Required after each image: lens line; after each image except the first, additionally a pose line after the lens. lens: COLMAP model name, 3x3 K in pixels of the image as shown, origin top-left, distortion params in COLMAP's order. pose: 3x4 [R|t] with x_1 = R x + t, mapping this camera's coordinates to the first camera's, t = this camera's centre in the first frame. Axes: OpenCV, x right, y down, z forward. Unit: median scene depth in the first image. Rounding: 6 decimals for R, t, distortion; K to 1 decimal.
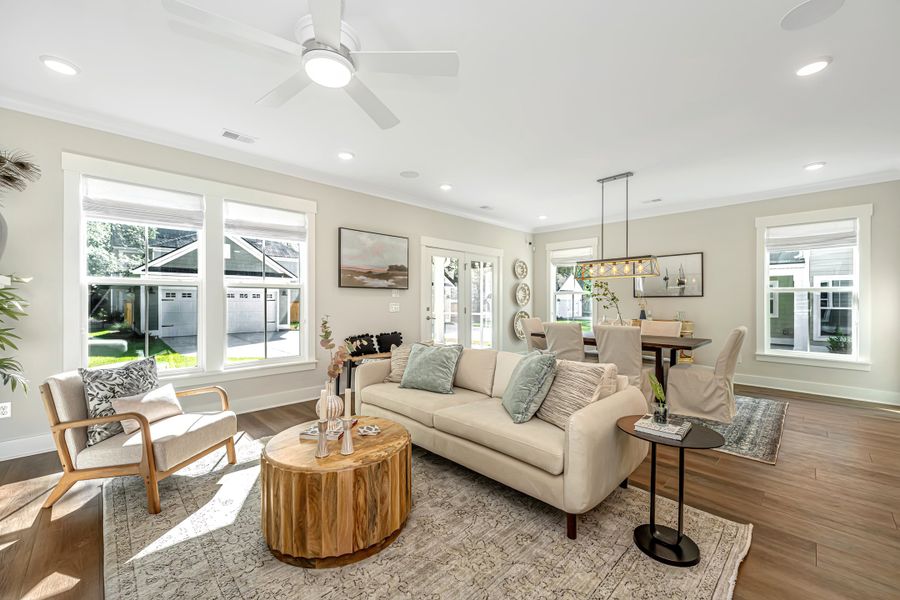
lens RADIAL K [[362.9, 0, 449.5], [0, 362.9, 303.3], [0, 0, 1]] dist [-0.002927, 0.000448]
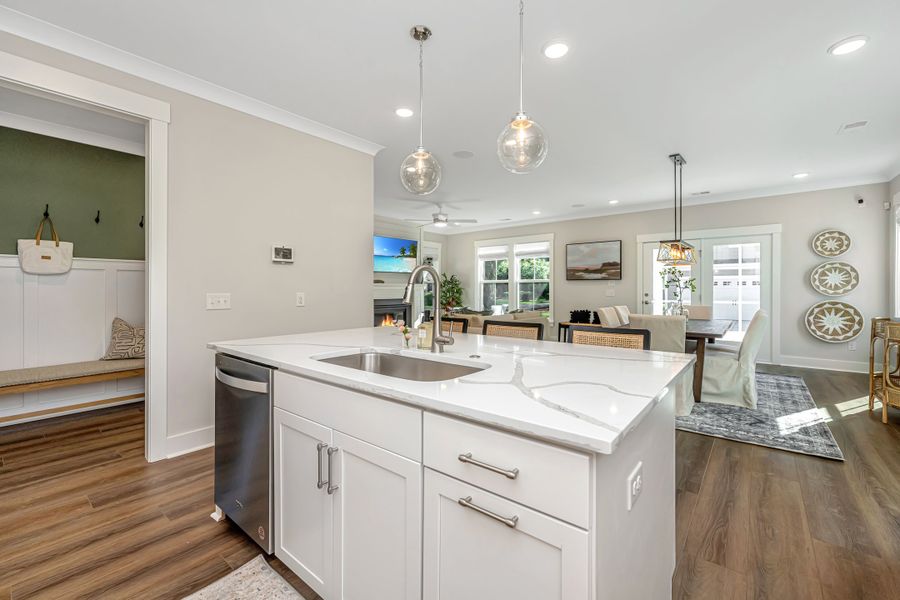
lens RADIAL K [[372.4, 0, 441.2], [0, 372.4, 288.3], [0, 0, 1]] dist [-0.007706, -0.000726]
pose [[0.073994, -0.003727, -0.997252, 1.235247], [-0.004541, 0.999981, -0.004075, 0.002574], [0.997248, 0.004830, 0.073976, 0.264183]]
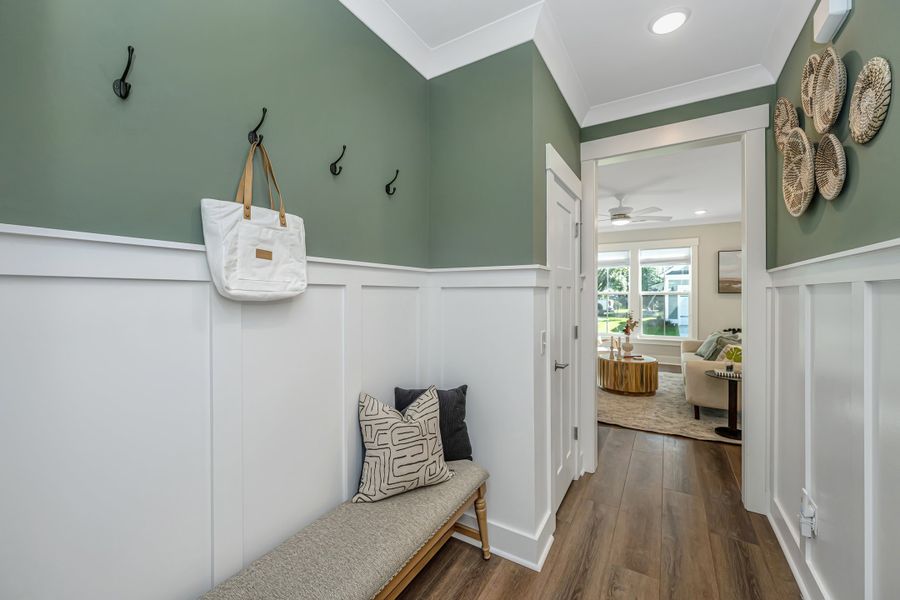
lens RADIAL K [[362.9, 0, 438.5], [0, 362.9, 299.8], [0, 0, 1]] dist [-0.002927, 0.000448]
pose [[0.219219, 0.010496, -0.975619, 0.764350], [-0.002587, 0.999945, 0.010176, -0.026597], [0.975672, 0.000293, 0.219234, -0.350276]]
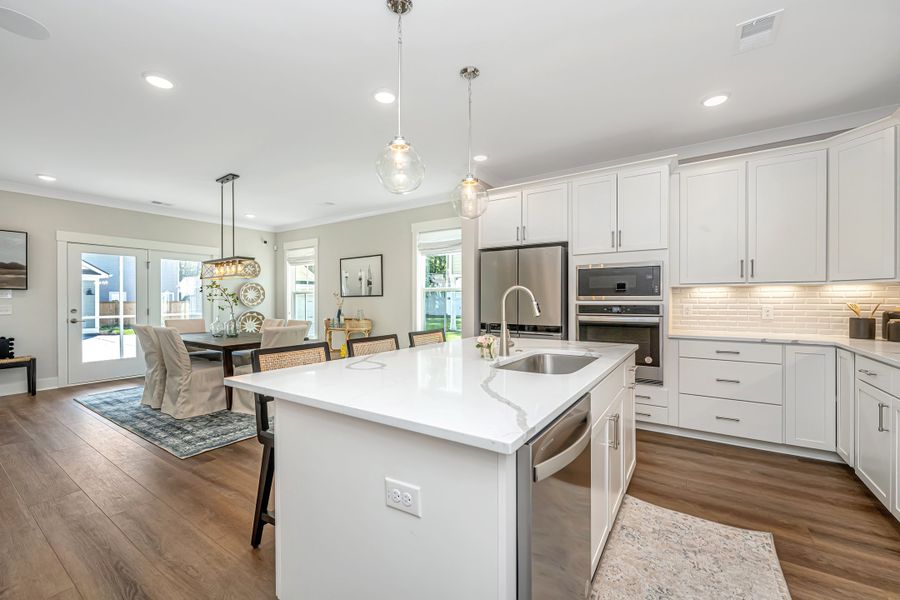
lens RADIAL K [[362.9, 0, 454.2], [0, 362.9, 302.0], [0, 0, 1]] dist [-0.002927, 0.000448]
pose [[0.978357, -0.007893, 0.206773, 0.762367], [0.007566, 0.999969, 0.002376, -0.002559], [-0.206786, -0.000760, 0.978386, -0.097901]]
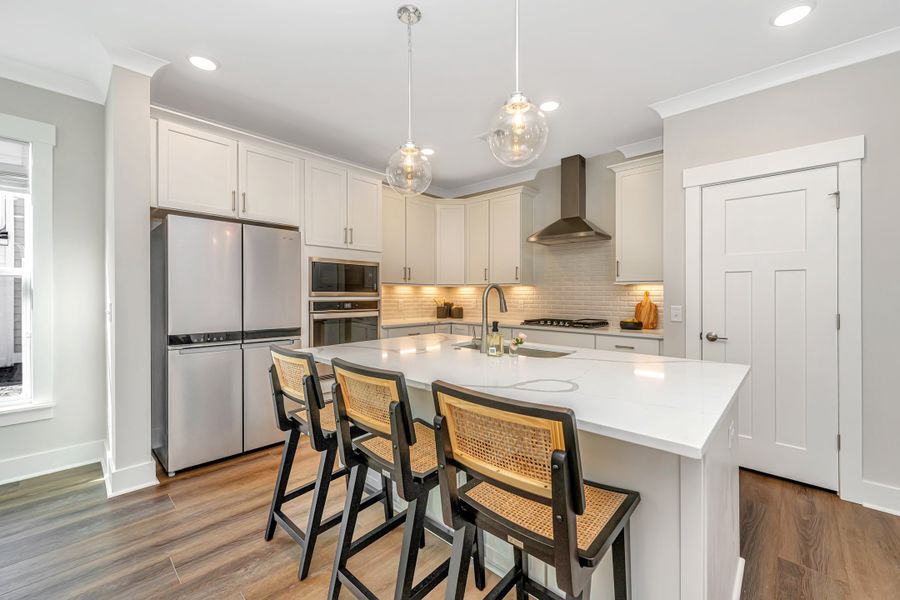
lens RADIAL K [[362.9, 0, 441.5], [0, 362.9, 296.0], [0, 0, 1]] dist [-0.002927, 0.000448]
pose [[-0.036750, -0.006608, 0.999303, 0.500092], [0.002414, 0.999975, 0.006701, -0.006740], [-0.999322, 0.002659, -0.036733, 0.358367]]
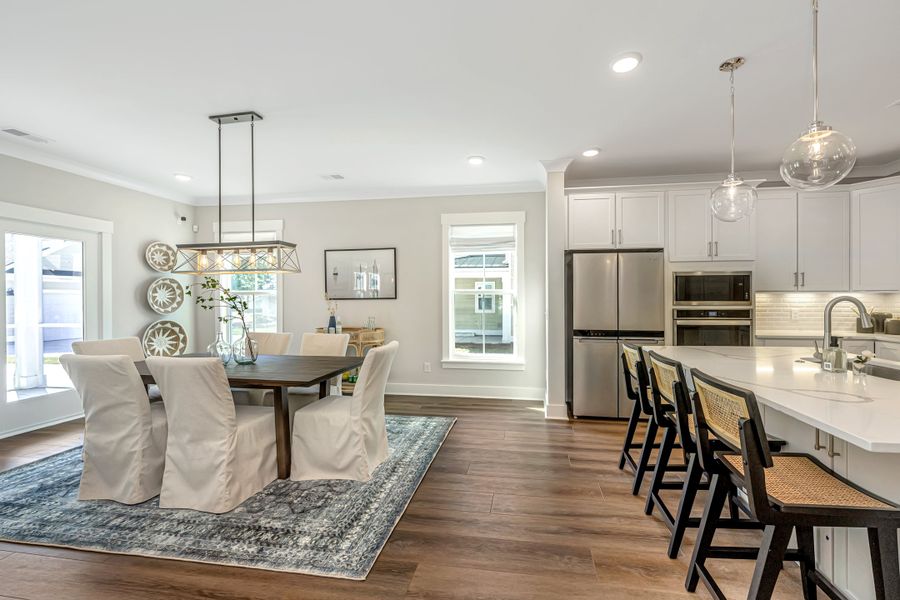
lens RADIAL K [[372.4, 0, 476.5], [0, 372.4, 300.1], [0, 0, 1]] dist [-0.007706, -0.000726]
pose [[0.796995, -0.008407, 0.603927, 0.351568], [0.008386, 0.999961, 0.002853, -0.018807], [-0.603928, 0.002790, 0.797034, 0.195810]]
